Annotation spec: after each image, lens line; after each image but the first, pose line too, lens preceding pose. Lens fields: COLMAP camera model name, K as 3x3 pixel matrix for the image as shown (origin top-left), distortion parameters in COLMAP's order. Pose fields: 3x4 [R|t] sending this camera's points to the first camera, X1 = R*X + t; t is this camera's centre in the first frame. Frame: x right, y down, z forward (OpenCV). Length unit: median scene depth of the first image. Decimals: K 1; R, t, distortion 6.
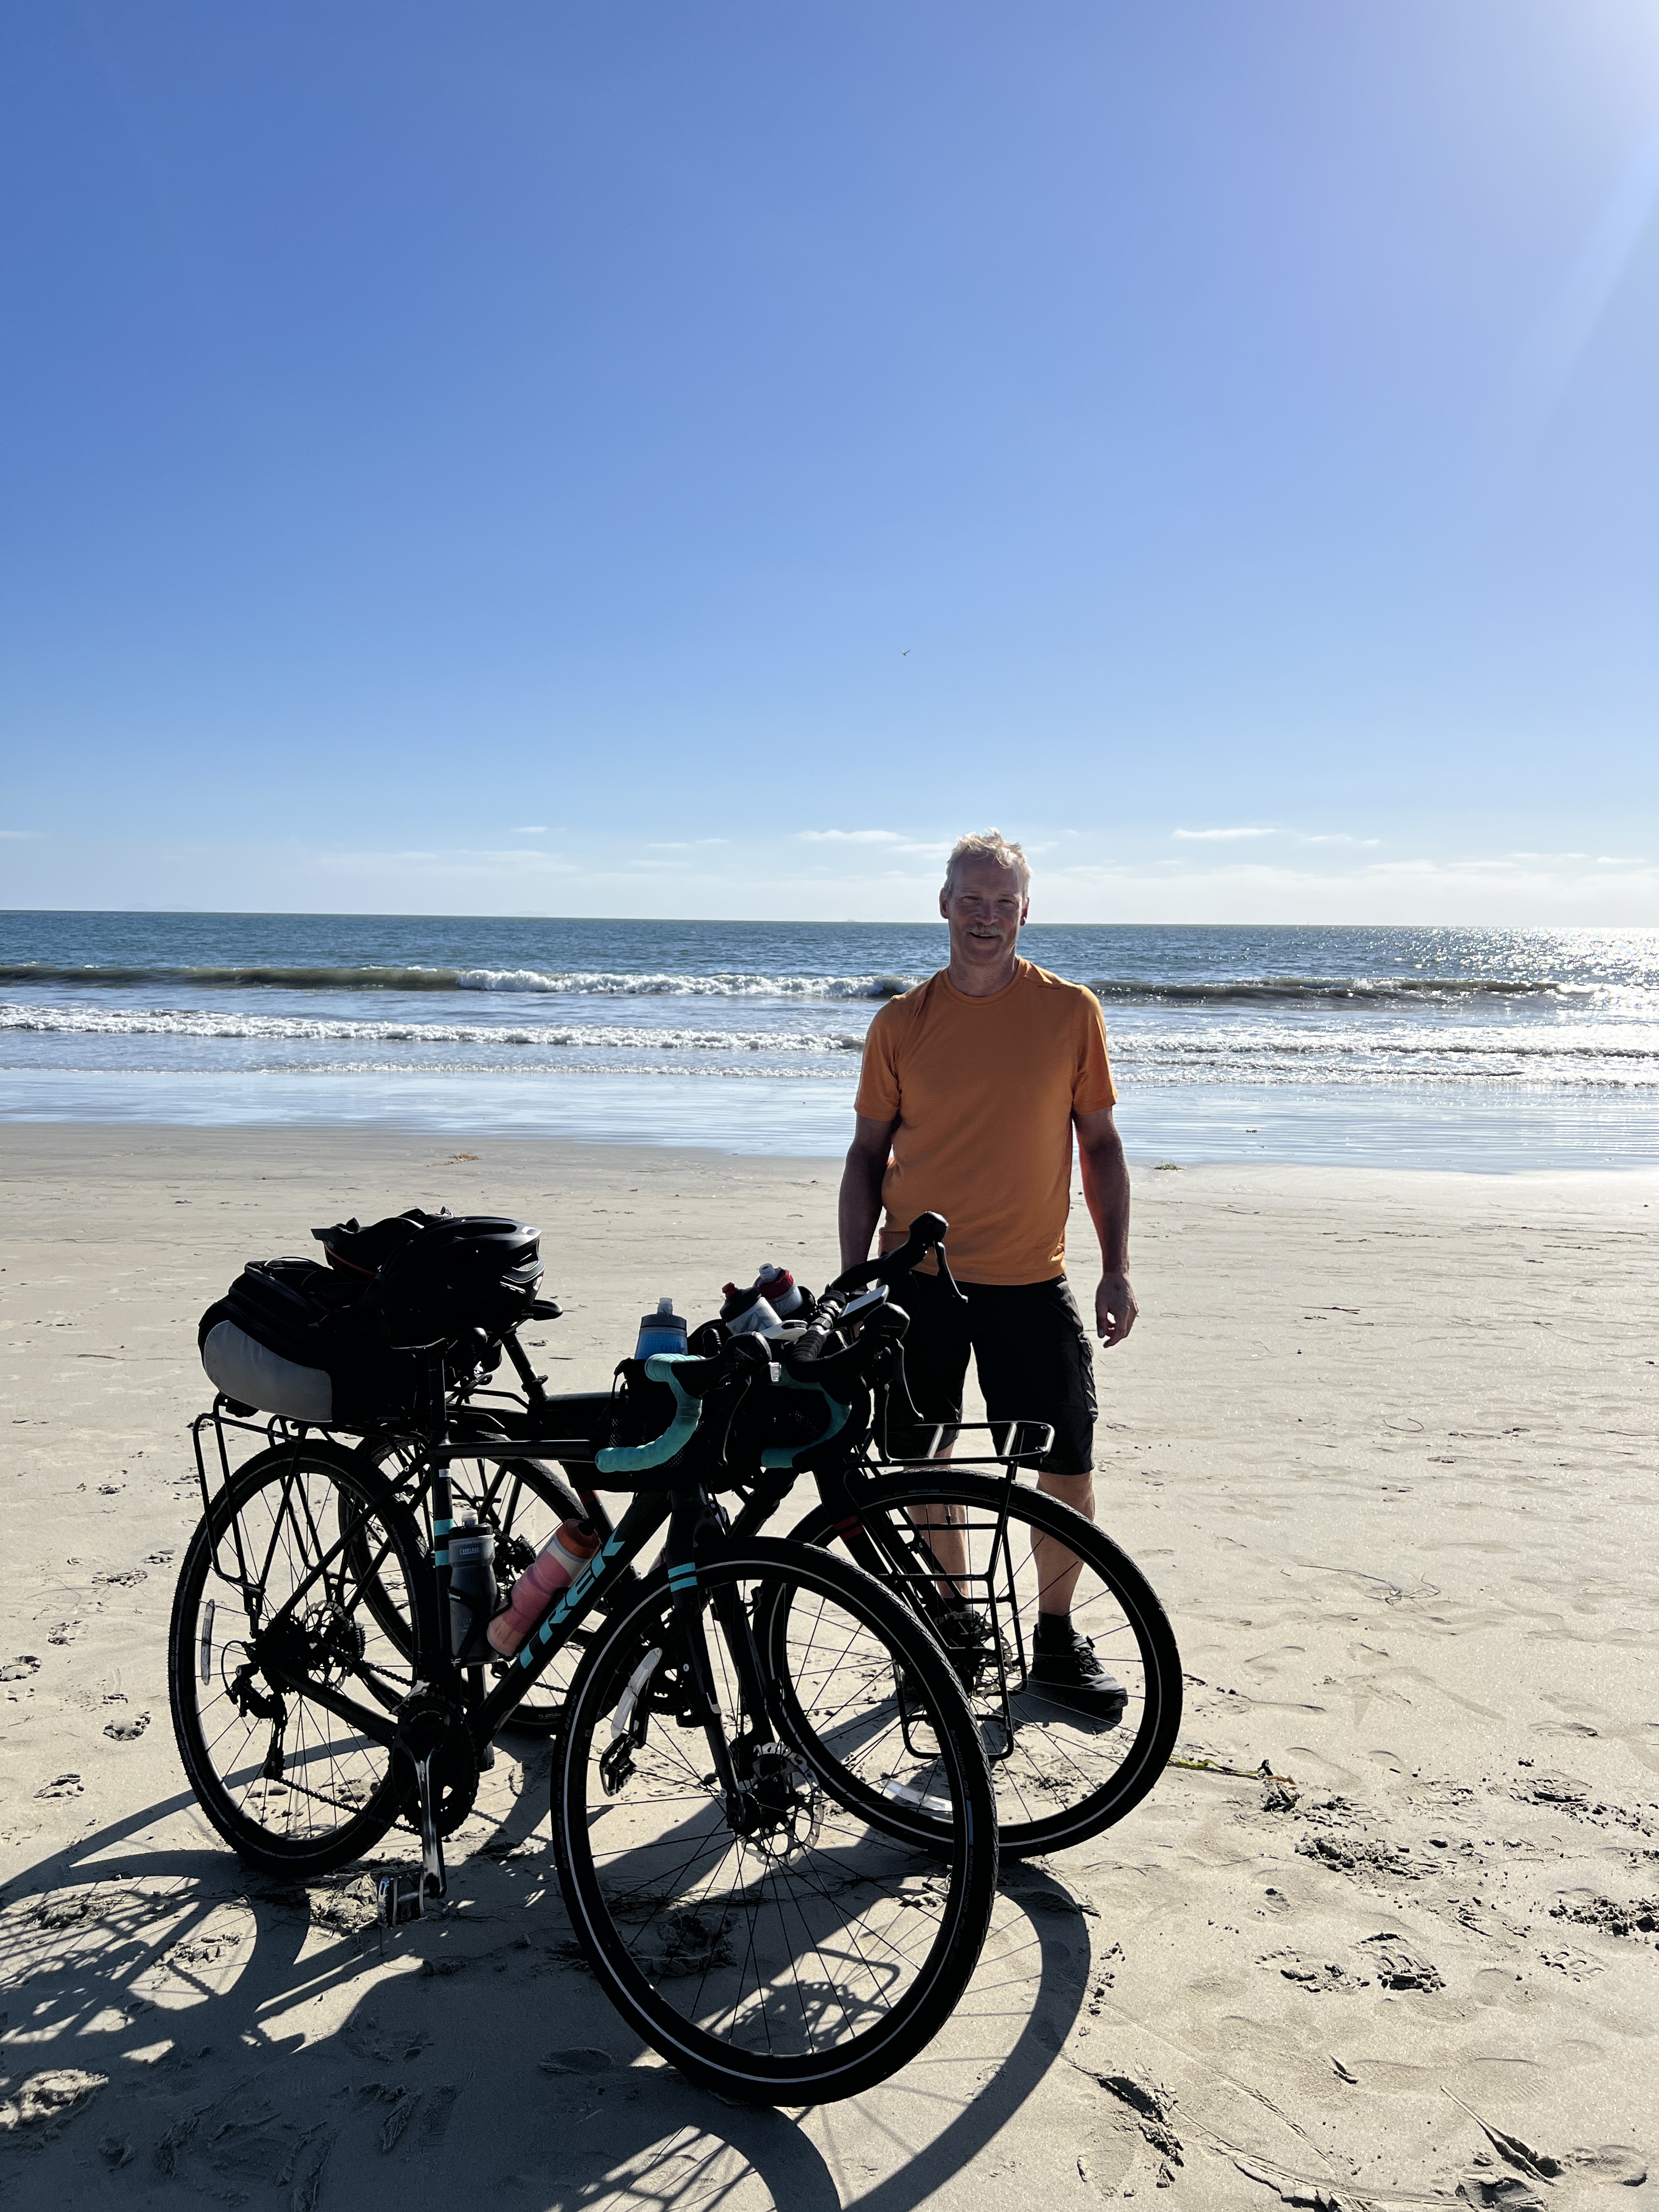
lens RADIAL K [[1637.4, 0, 830.2], [0, 1637.4, 1128.7], [0, 0, 1]] dist [0.049422, -0.066146]
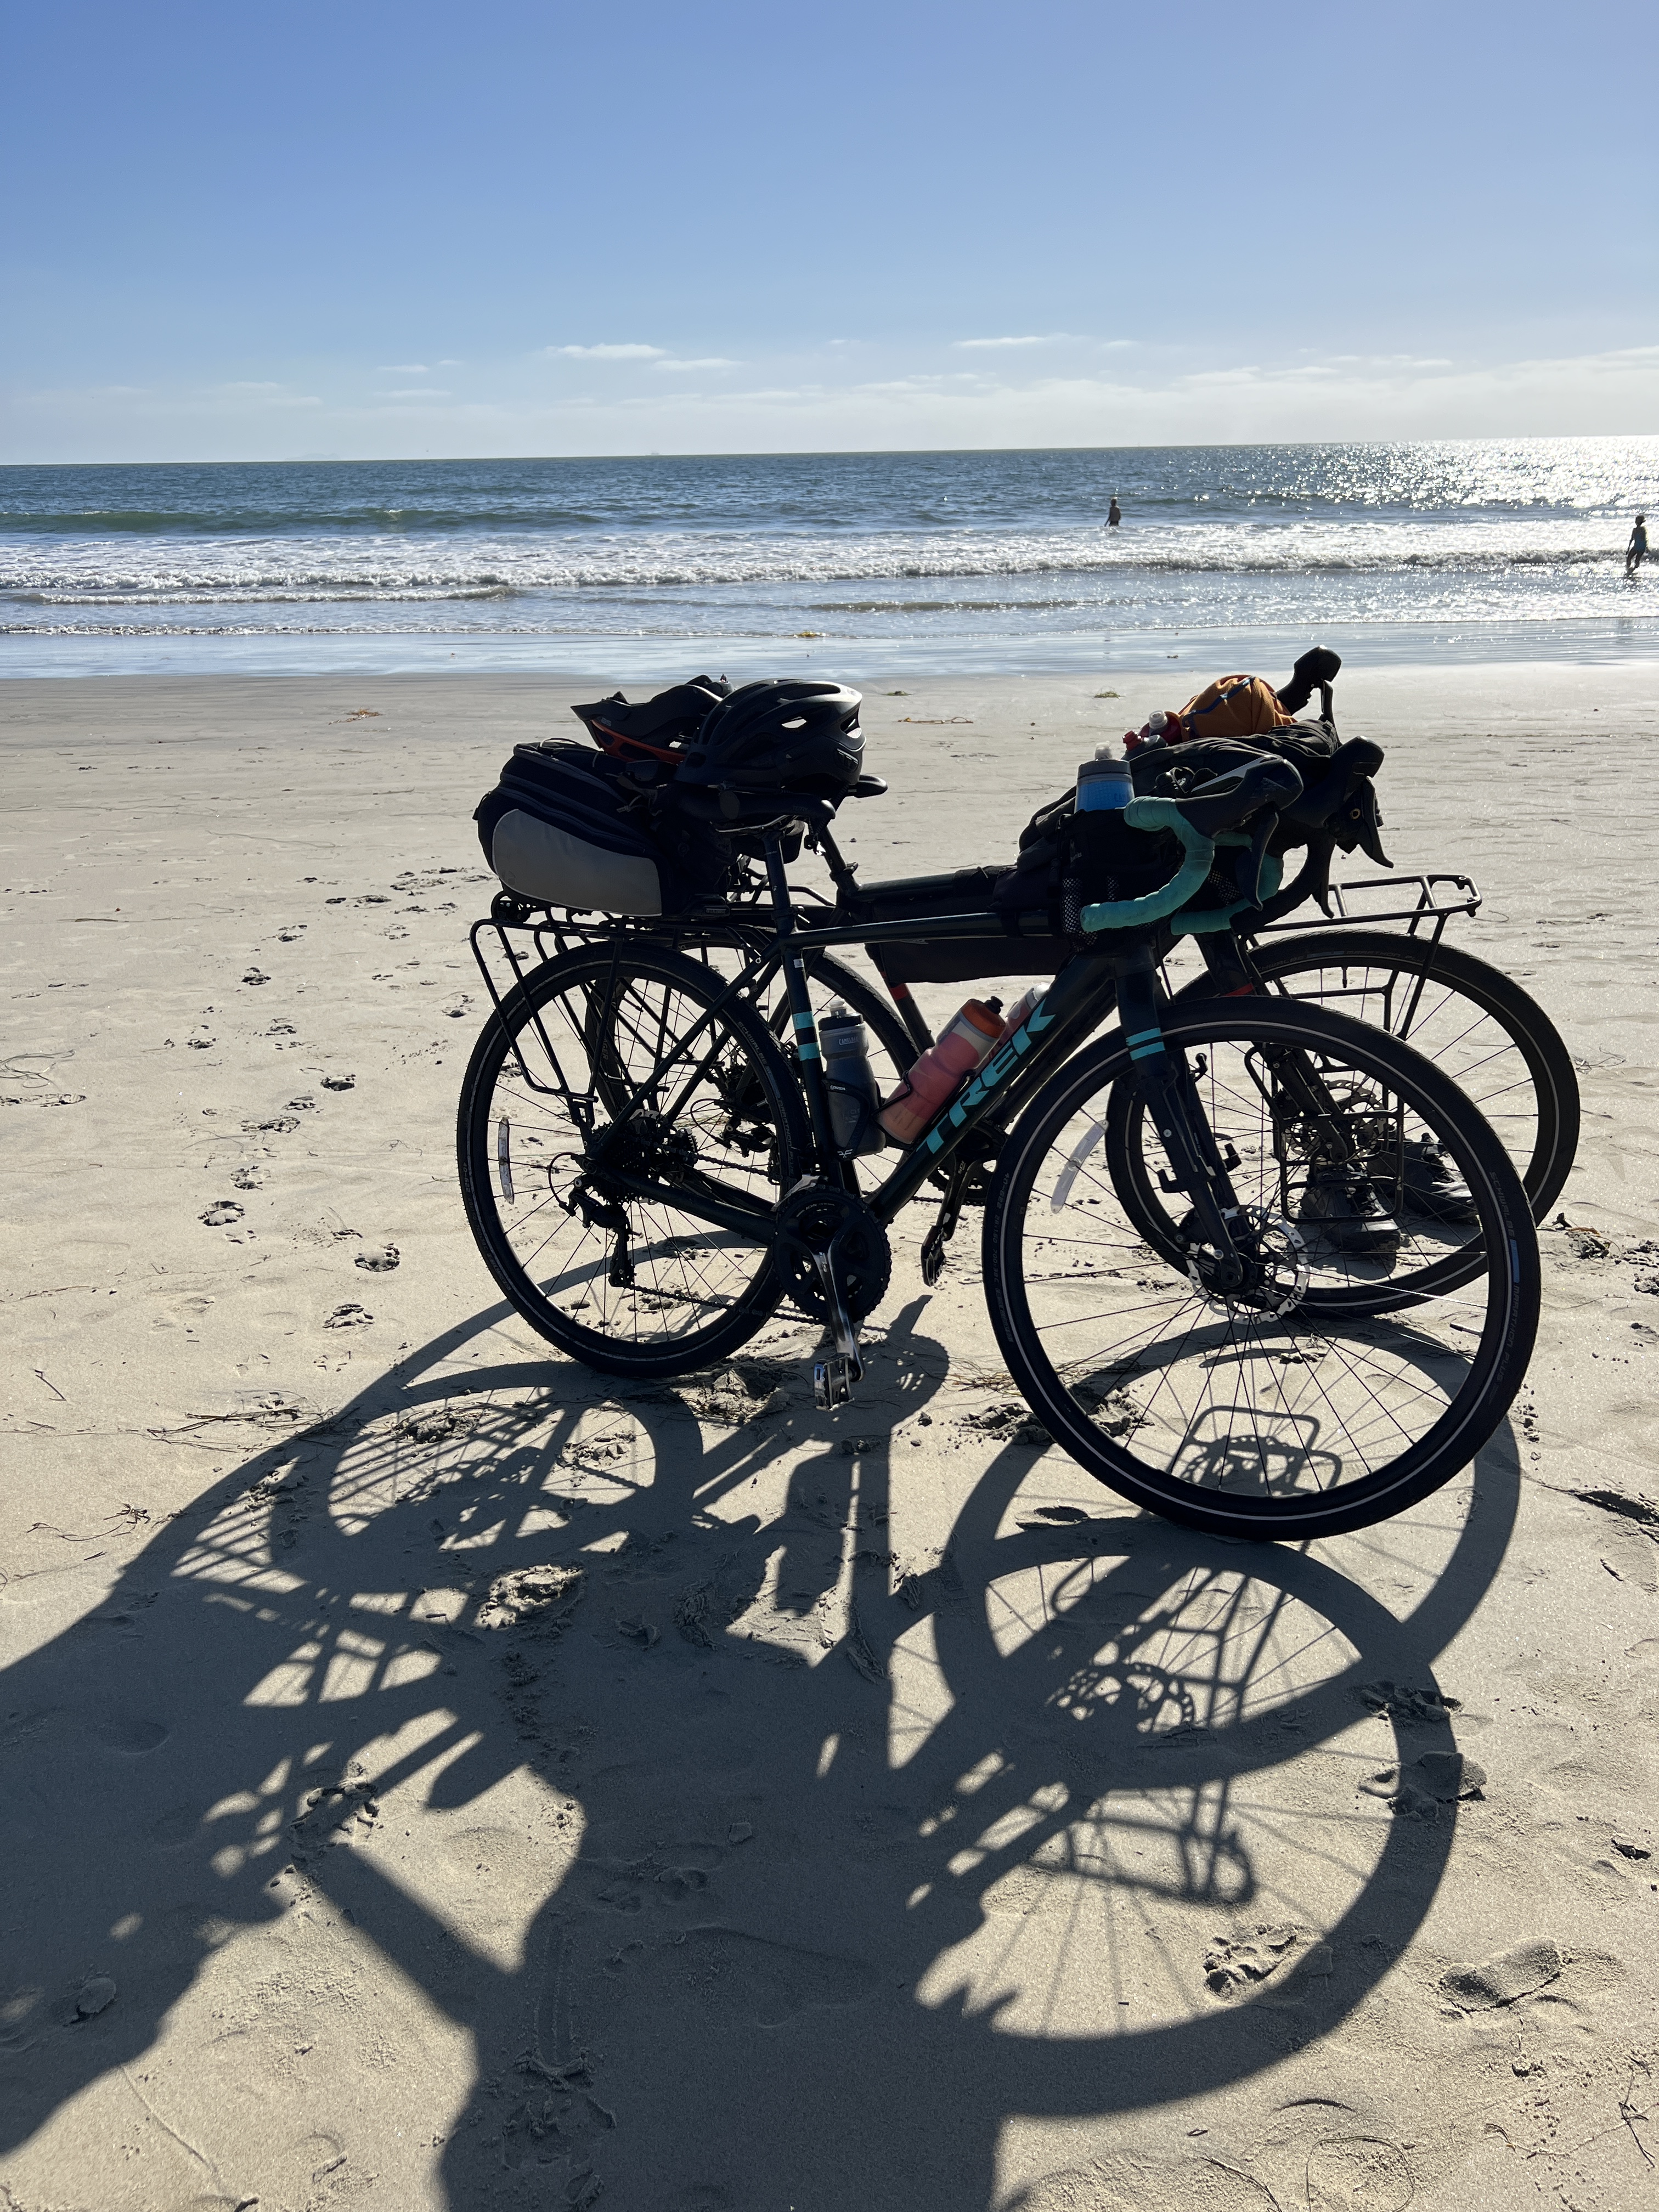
lens RADIAL K [[1637.4, 0, 830.2], [0, 1637.4, 1128.7], [0, 0, 1]] dist [0.049422, -0.066146]
pose [[0.995897, -0.057939, 0.069508, -0.272089], [0.037655, 0.963821, 0.263878, 0.055853], [-0.082282, -0.260178, 0.962048, 0.091583]]
